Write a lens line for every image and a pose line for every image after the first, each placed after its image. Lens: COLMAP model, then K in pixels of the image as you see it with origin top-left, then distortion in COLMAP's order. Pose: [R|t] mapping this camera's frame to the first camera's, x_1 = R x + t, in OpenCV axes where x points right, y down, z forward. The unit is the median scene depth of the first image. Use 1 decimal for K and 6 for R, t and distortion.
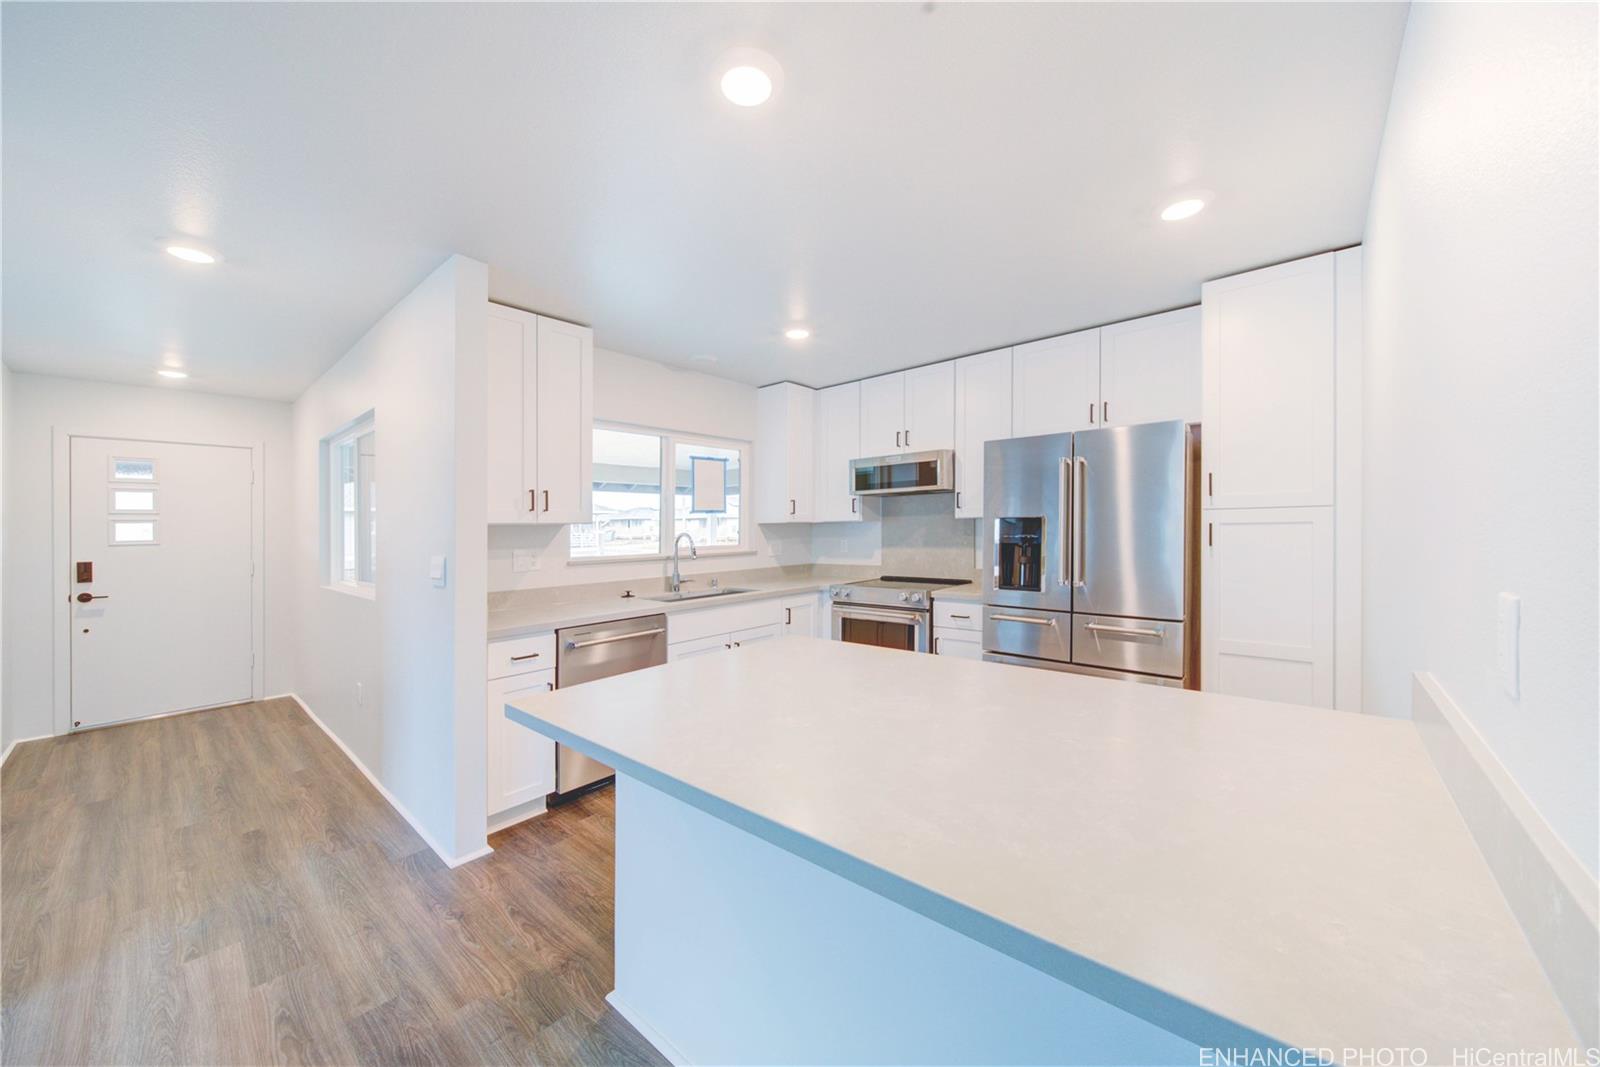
lens RADIAL K [[577.3, 0, 793.6], [0, 577.3, 529.7], [0, 0, 1]] dist [-0.003516, -0.000838]
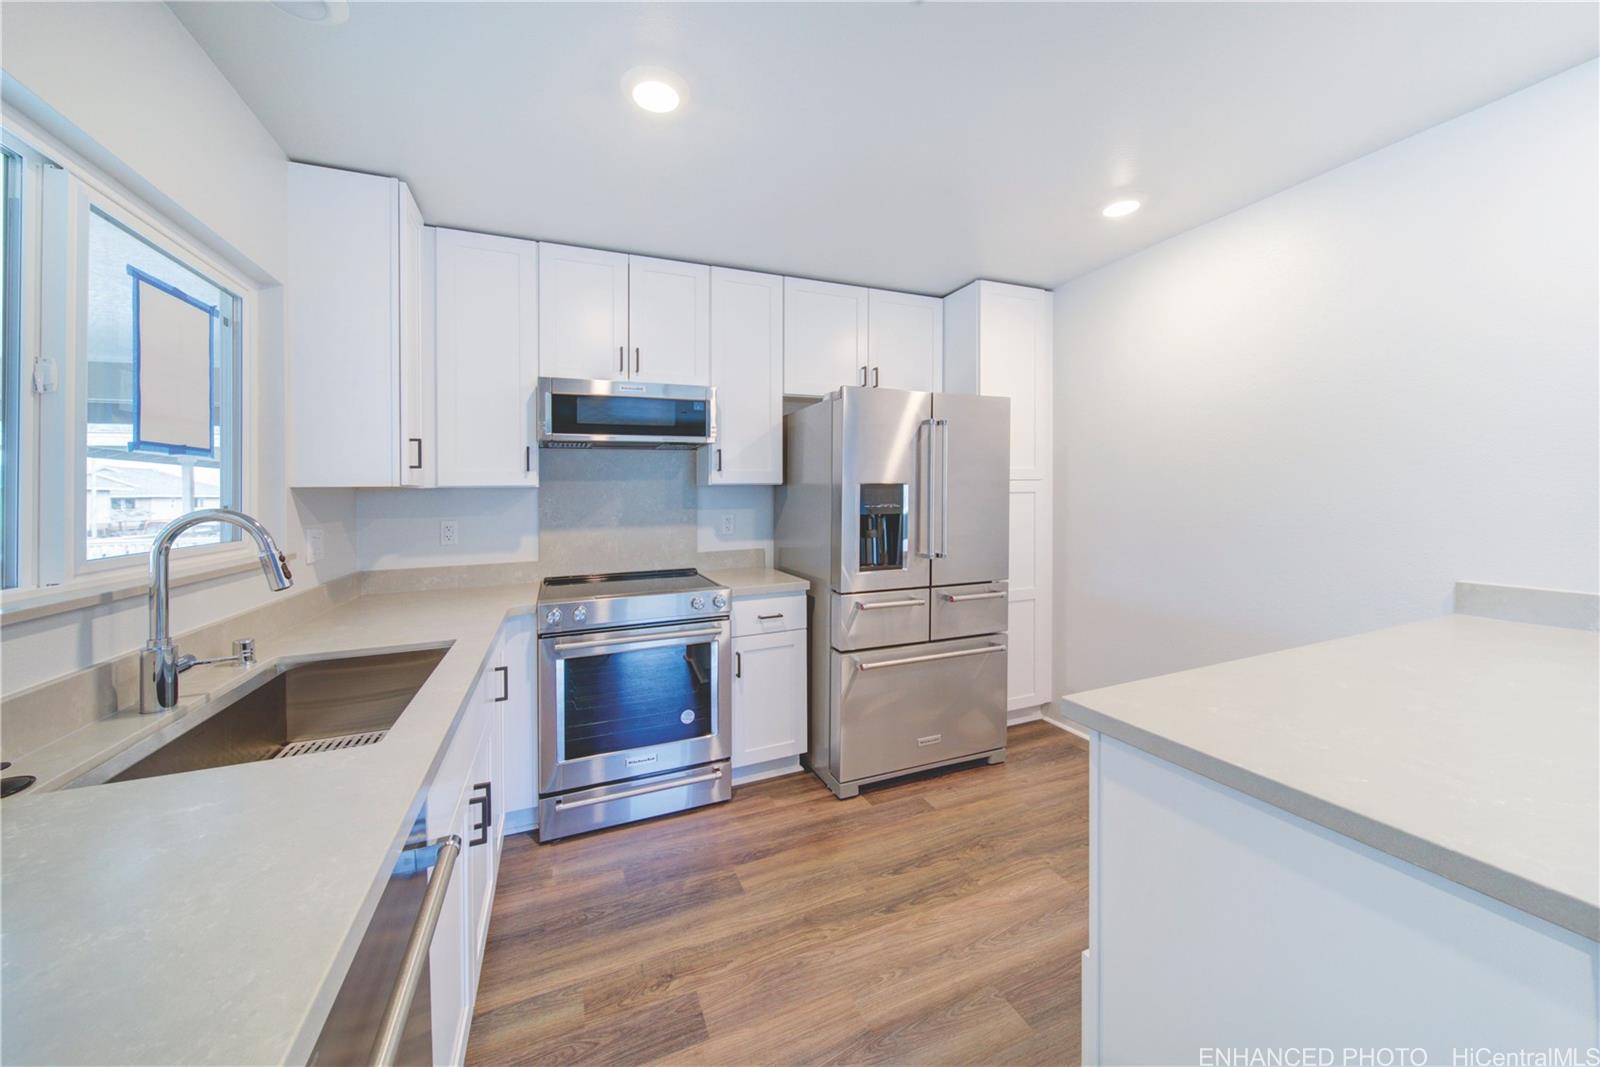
lens RADIAL K [[577.3, 0, 808.7], [0, 577.3, 508.1], [0, 0, 1]] dist [-0.003516, -0.000838]
pose [[0.435393, -0.010055, 0.900184, -0.323203], [0.010260, 0.999928, 0.006206, 0.006655], [-0.900182, 0.006534, 0.435465, 0.575871]]
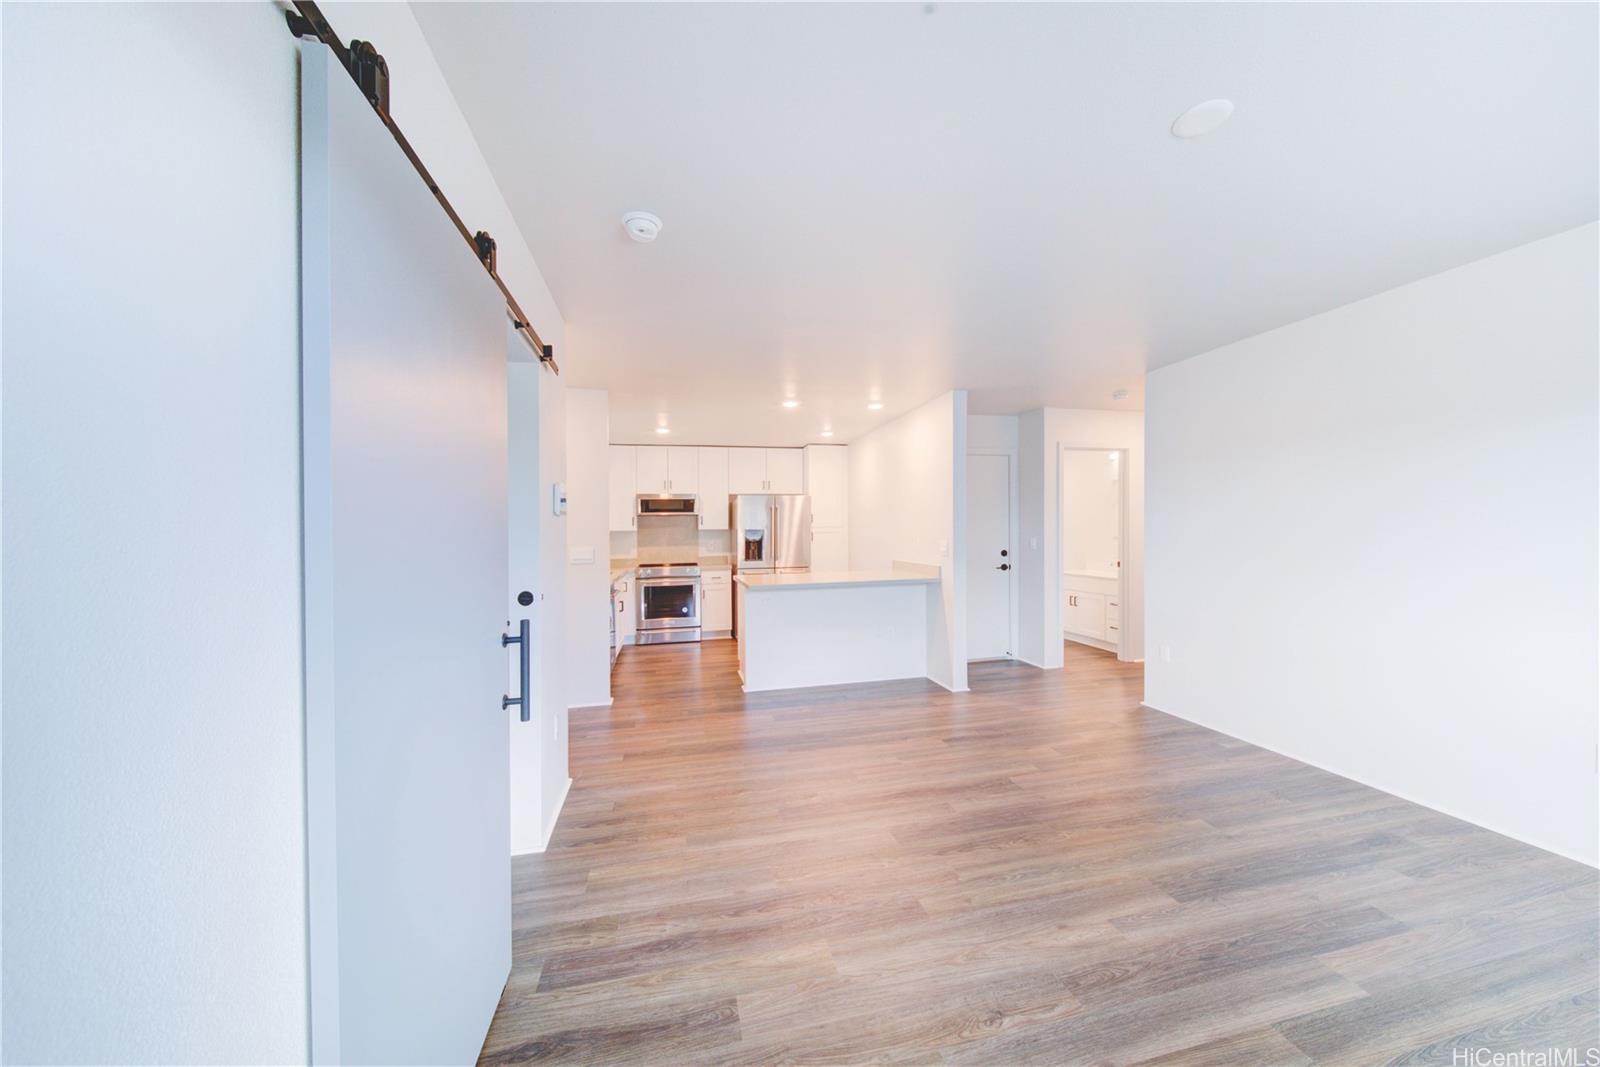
lens RADIAL K [[577.3, 0, 820.6], [0, 577.3, 548.3], [0, 0, 1]] dist [-0.003516, -0.000838]
pose [[0.567078, -0.018844, 0.823449, -1.078293], [0.009986, 0.999822, 0.016003, 0.015314], [-0.823604, -0.000851, 0.567165, -0.424005]]
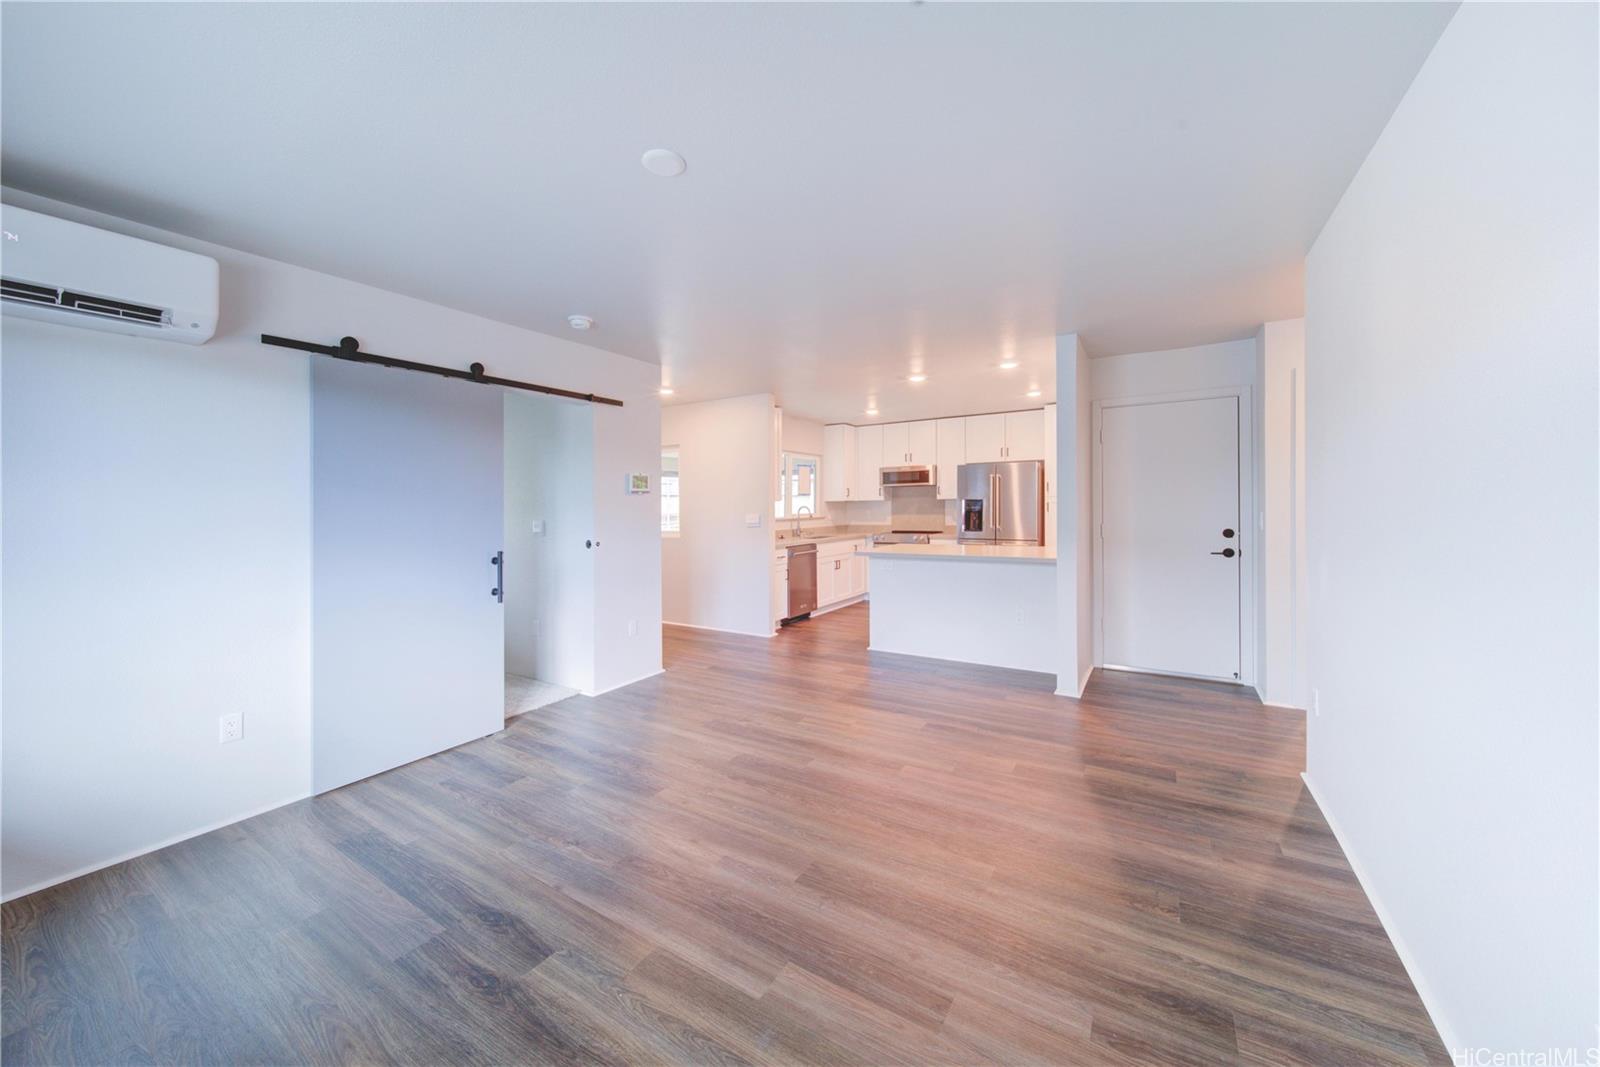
lens RADIAL K [[591.4, 0, 787.8], [0, 591.4, 504.7], [0, 0, 1]] dist [-0.006244, -0.000269]
pose [[0.988717, 0.002153, 0.149782, -0.535804], [-0.001412, 0.999986, -0.005052, 0.010109], [-0.149791, 0.004784, 0.988706, -0.944135]]
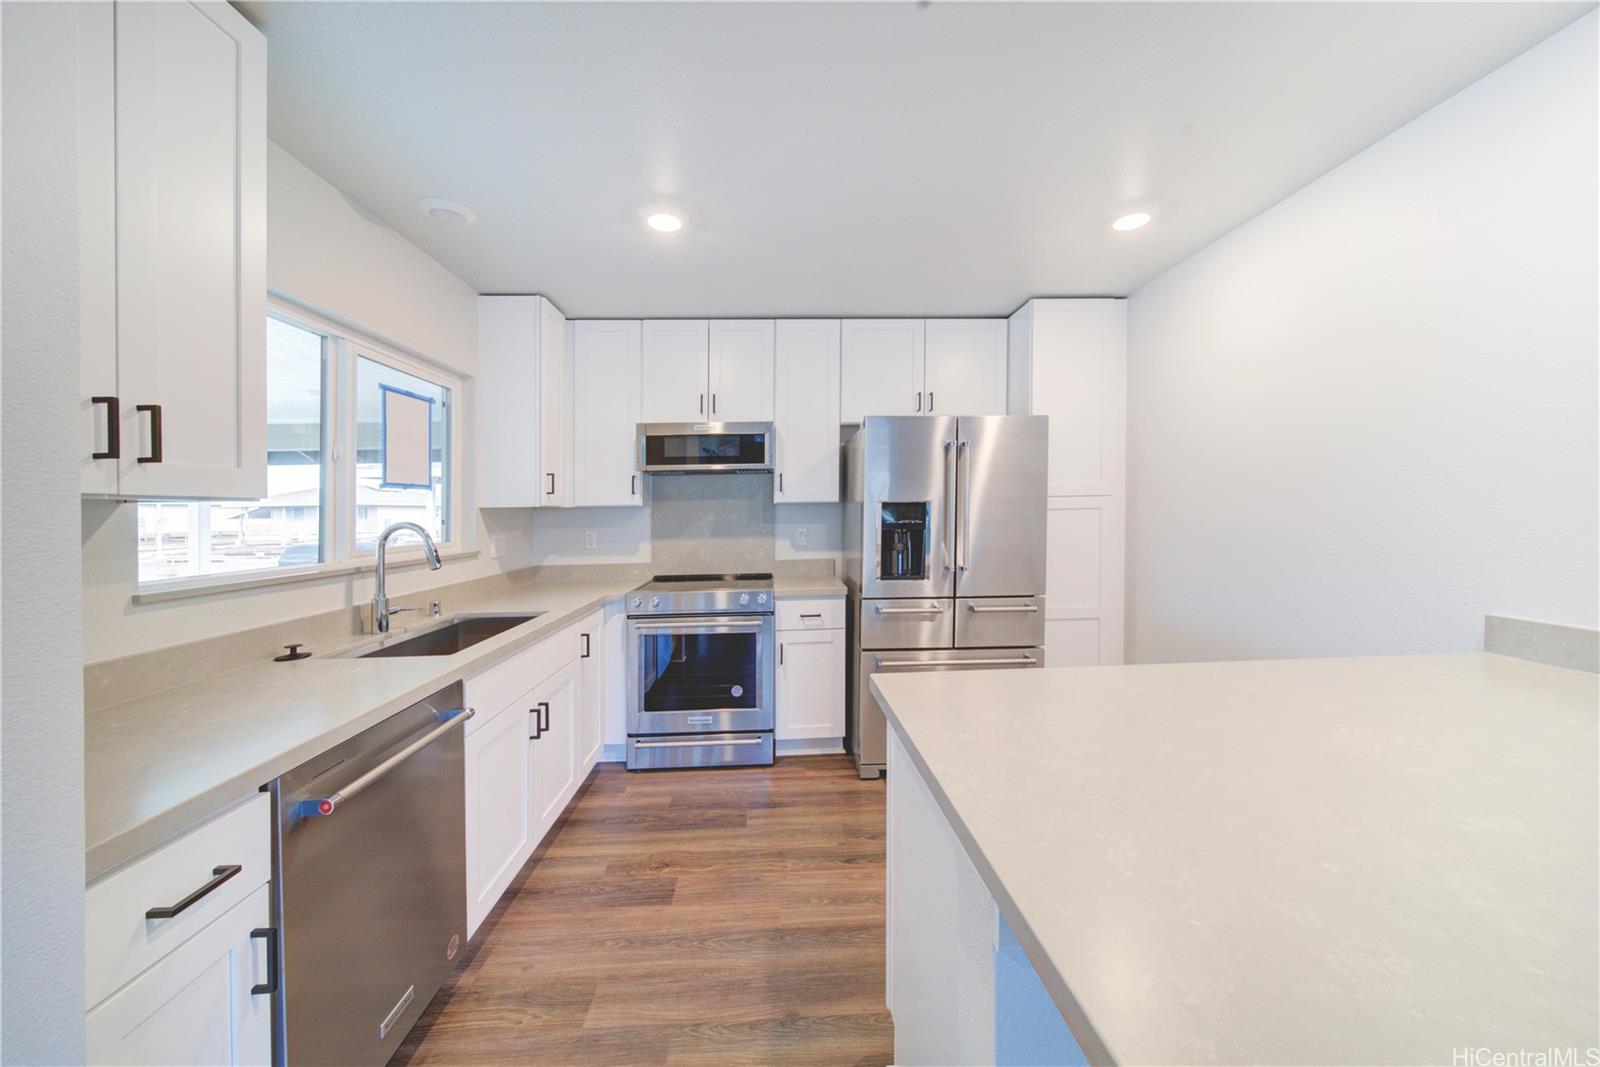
lens RADIAL K [[577.3, 0, 804.6], [0, 577.3, 522.0], [0, 0, 1]] dist [-0.003516, -0.000838]
pose [[0.718851, -0.007222, 0.695127, -0.292323], [0.006385, 0.999972, 0.003786, 0.005722], [-0.695135, 0.001717, 0.718877, 0.347193]]
